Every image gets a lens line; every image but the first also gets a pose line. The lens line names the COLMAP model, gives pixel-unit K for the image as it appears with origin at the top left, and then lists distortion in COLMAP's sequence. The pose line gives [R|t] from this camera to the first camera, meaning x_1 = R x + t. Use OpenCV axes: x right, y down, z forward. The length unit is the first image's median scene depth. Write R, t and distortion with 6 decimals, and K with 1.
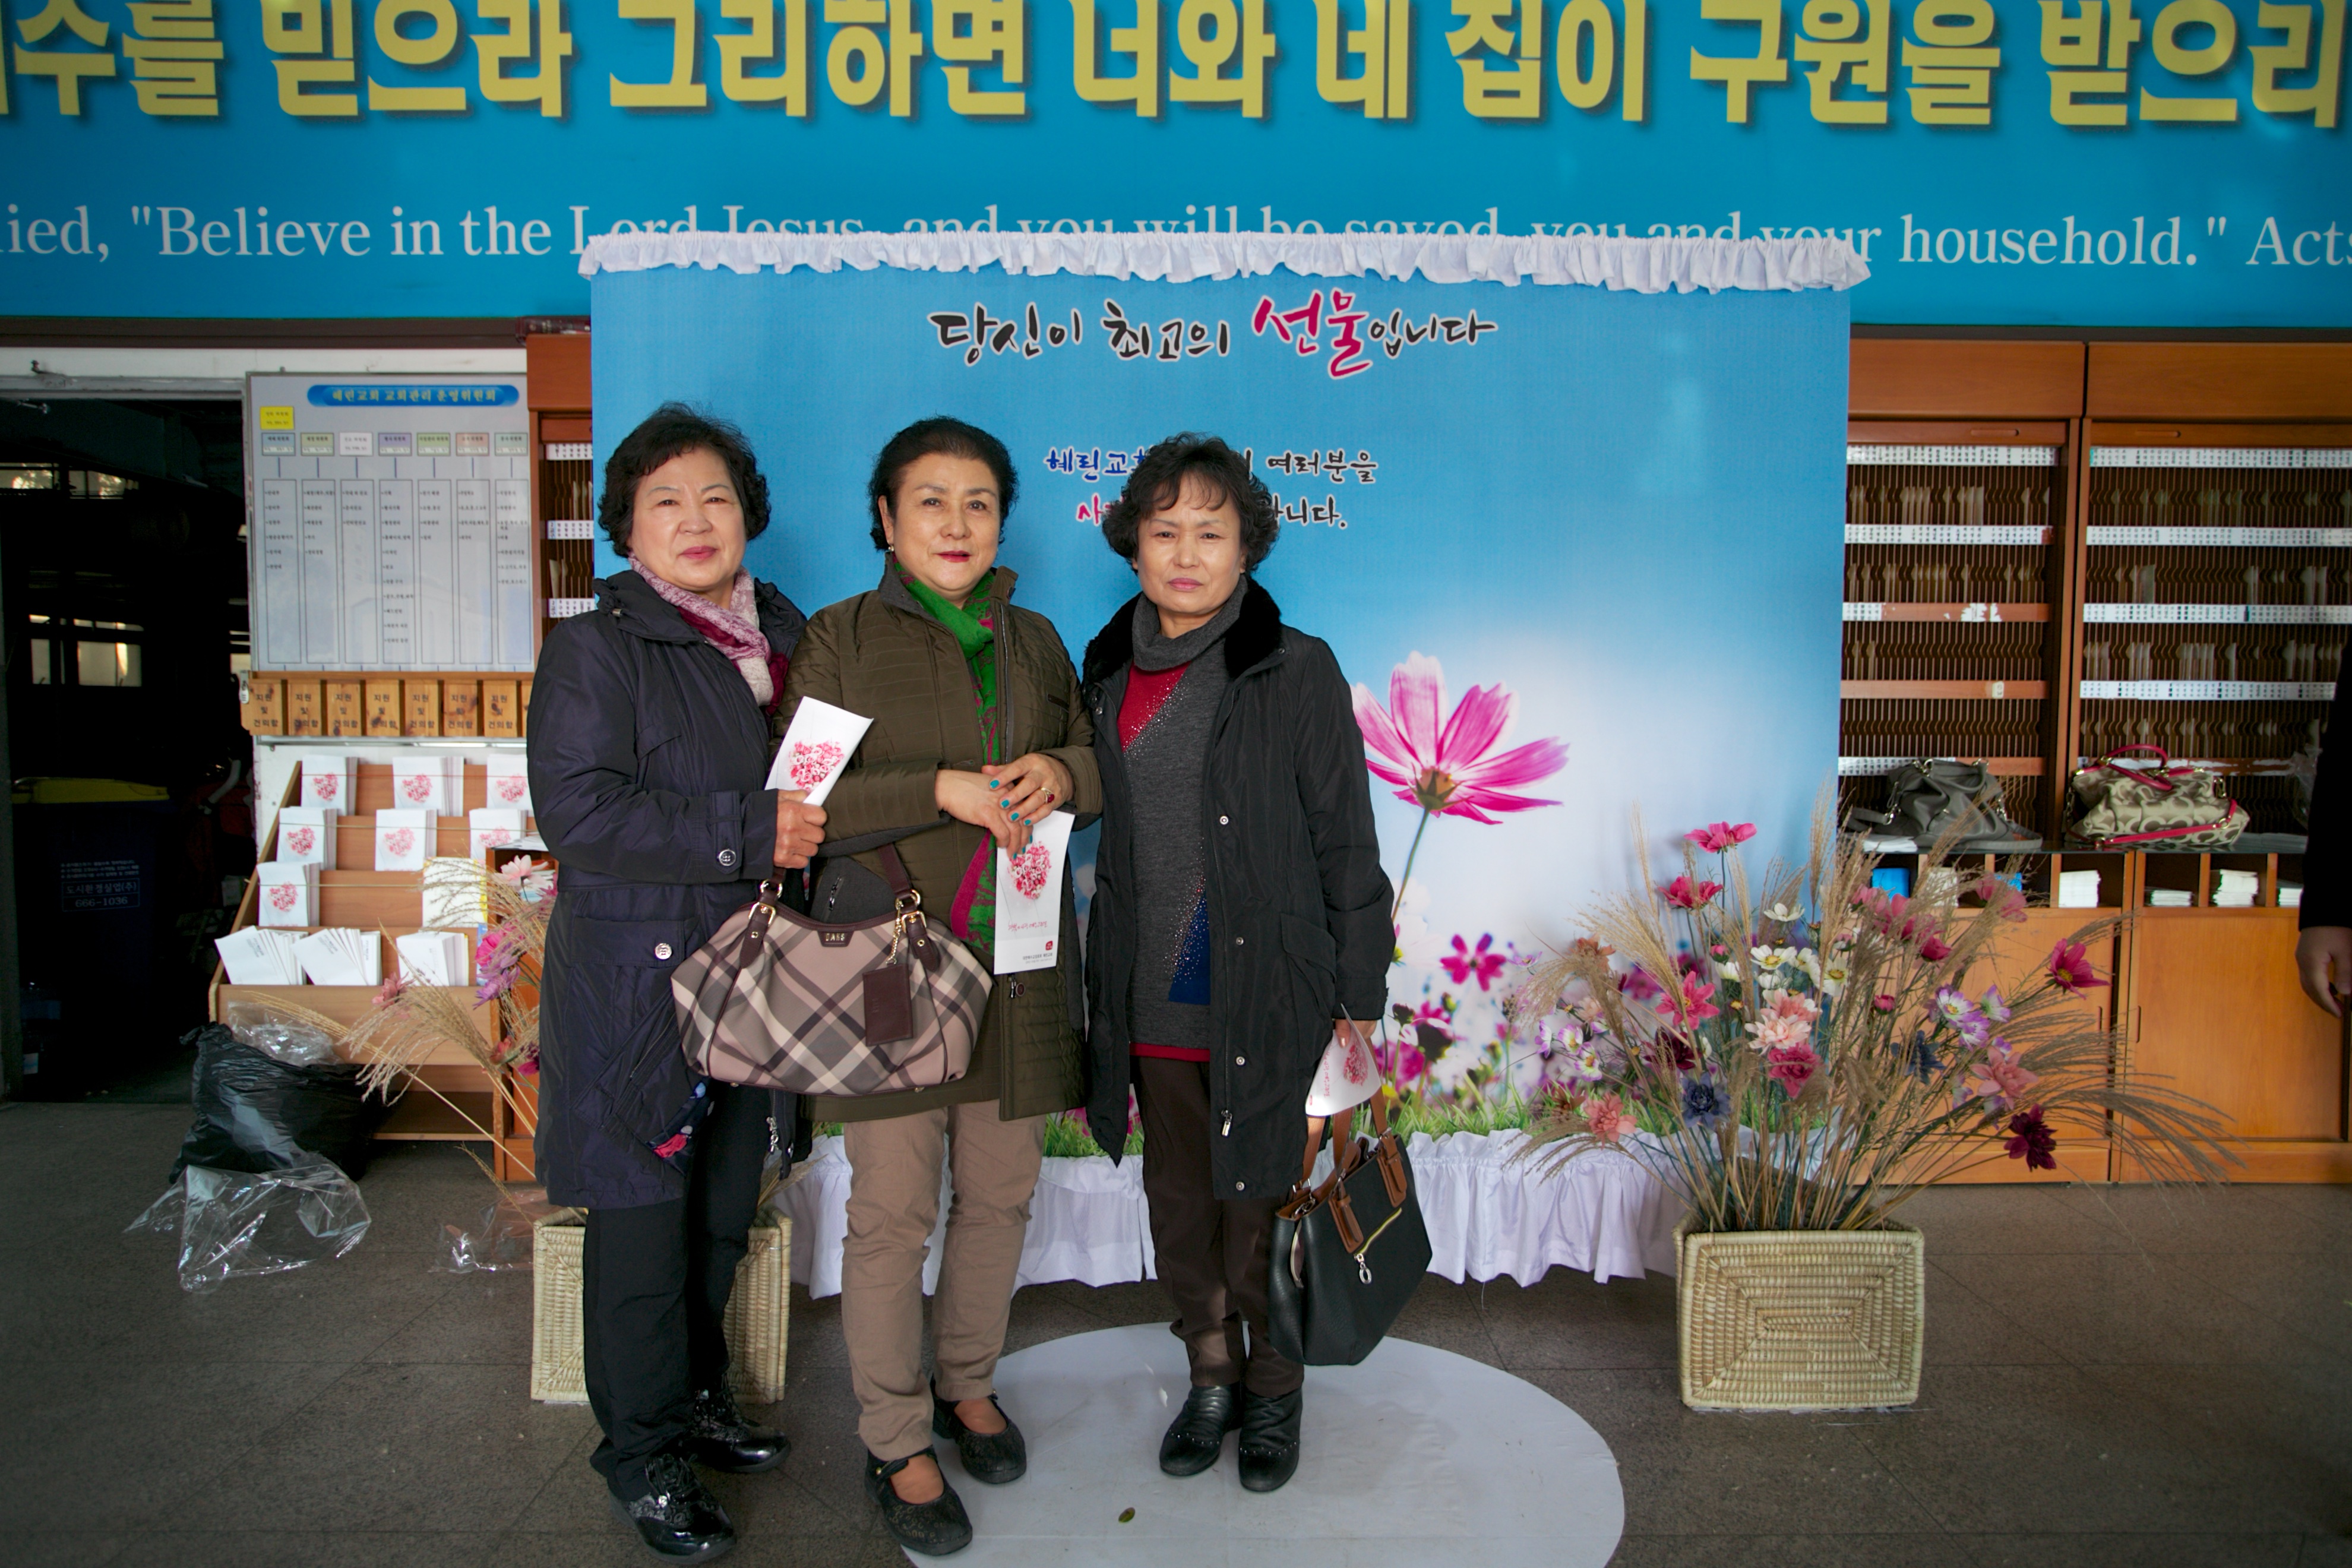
lens RADIAL K [[1447.2, 0, 1169.8], [0, 1447.2, 785.3], [0, 0, 1]] dist [-0.049962, 0.040530]
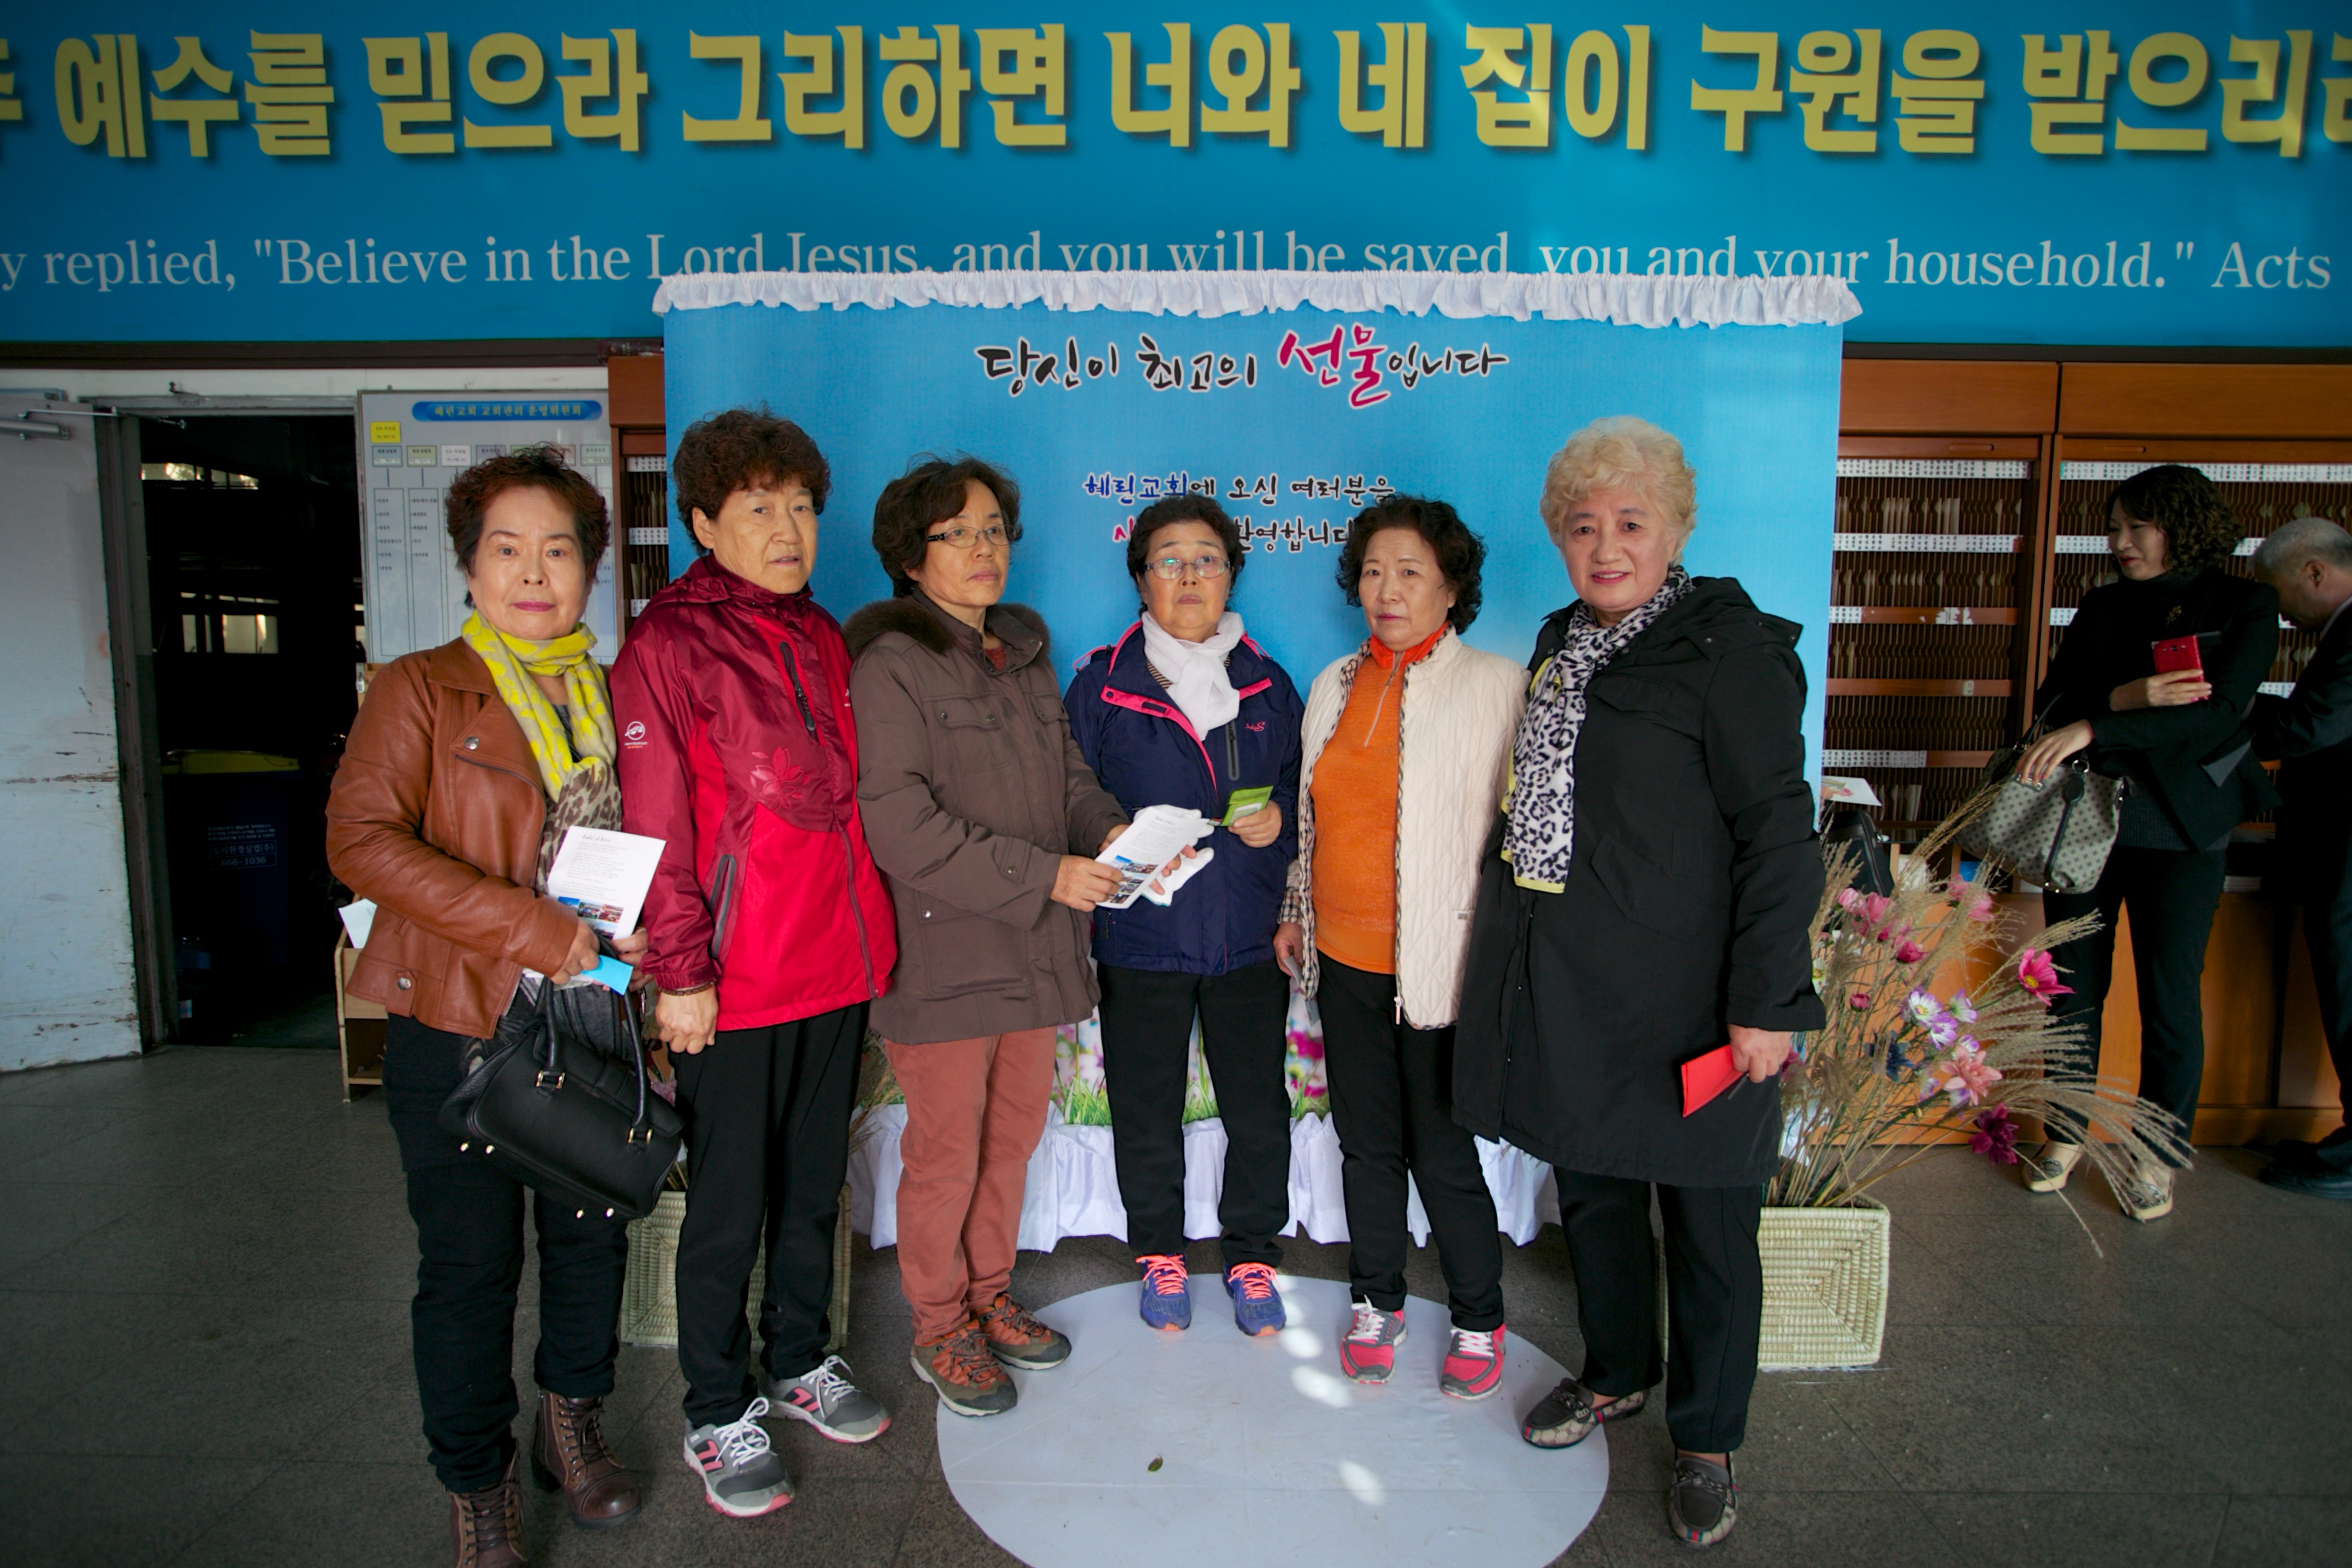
lens RADIAL K [[1313.5, 0, 1167.9], [0, 1313.5, 790.7], [0, 0, 1]] dist [-0.058509, 0.032342]
pose [[0.999735, 0.005230, -0.022413, -0.000565], [-0.004300, 0.999135, 0.041360, -0.025975], [0.022610, -0.041252, 0.998893, 0.012812]]
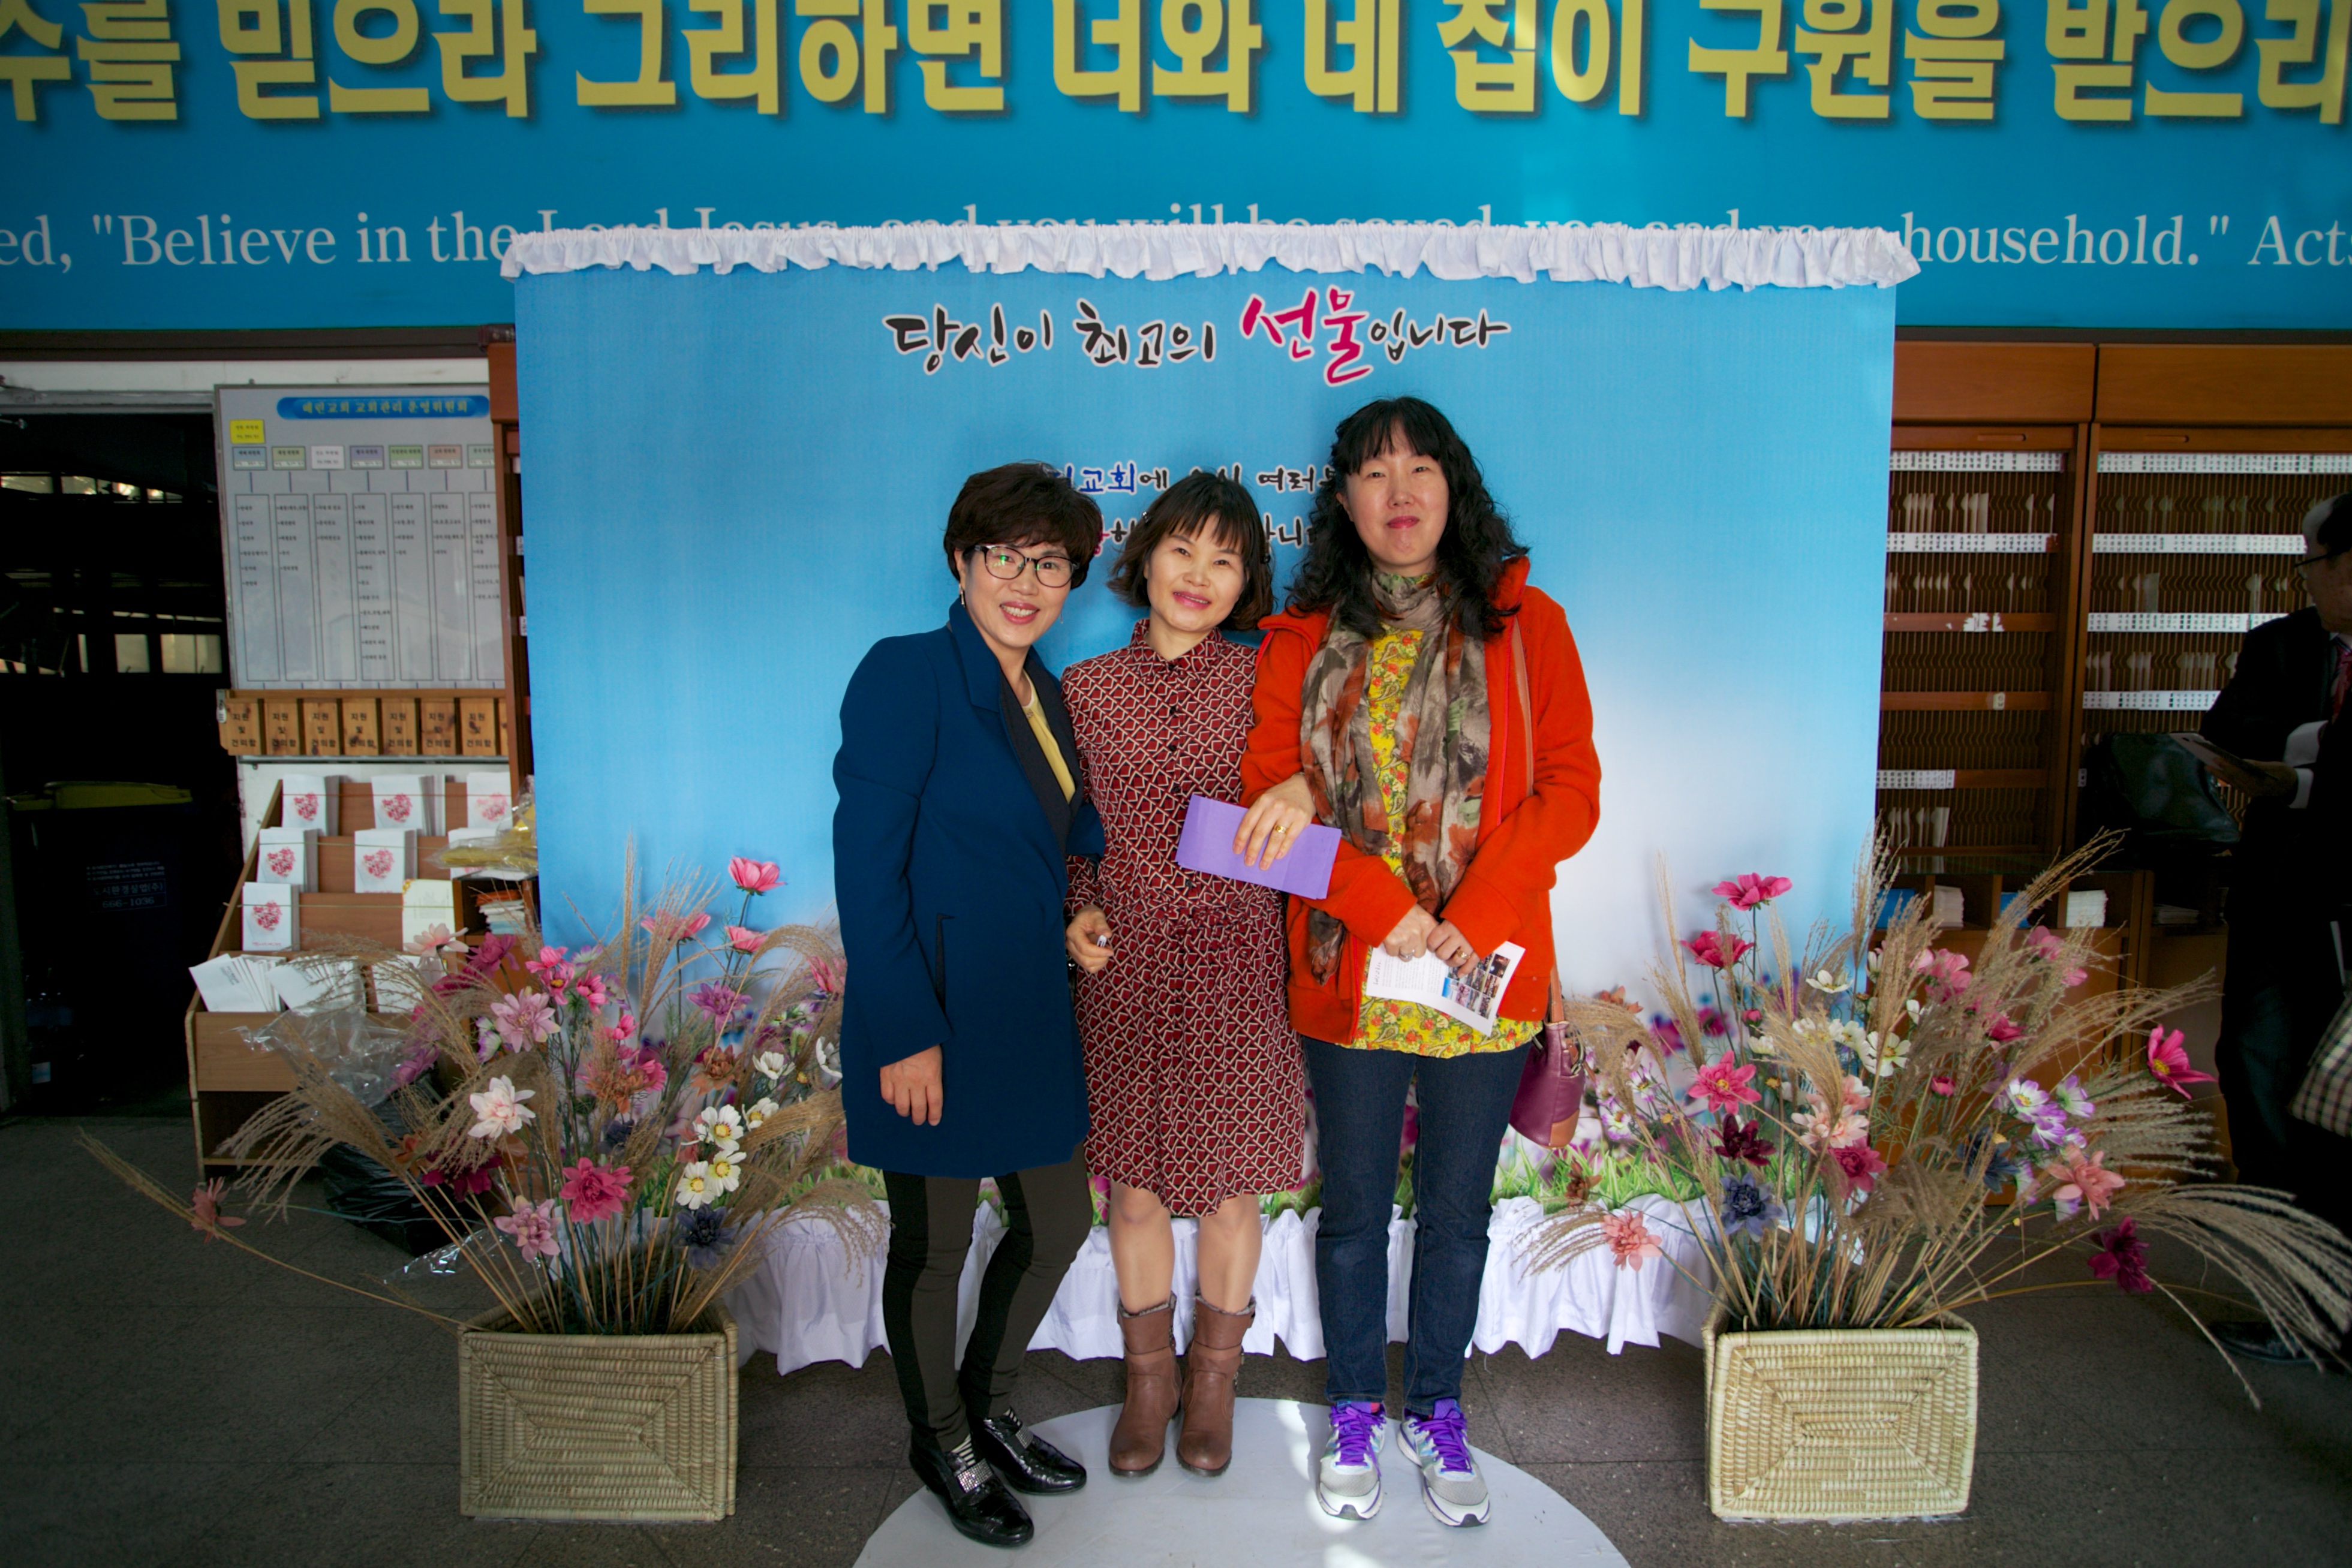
lens RADIAL K [[1293.8, 0, 1169.6], [0, 1293.8, 791.9], [0, 0, 1]] dist [-0.057361, 0.029922]
pose [[0.999977, -0.006143, 0.002799, 0.005838], [0.006036, 0.999307, 0.036741, -0.038298], [-0.003023, -0.036723, 0.999321, 0.121716]]
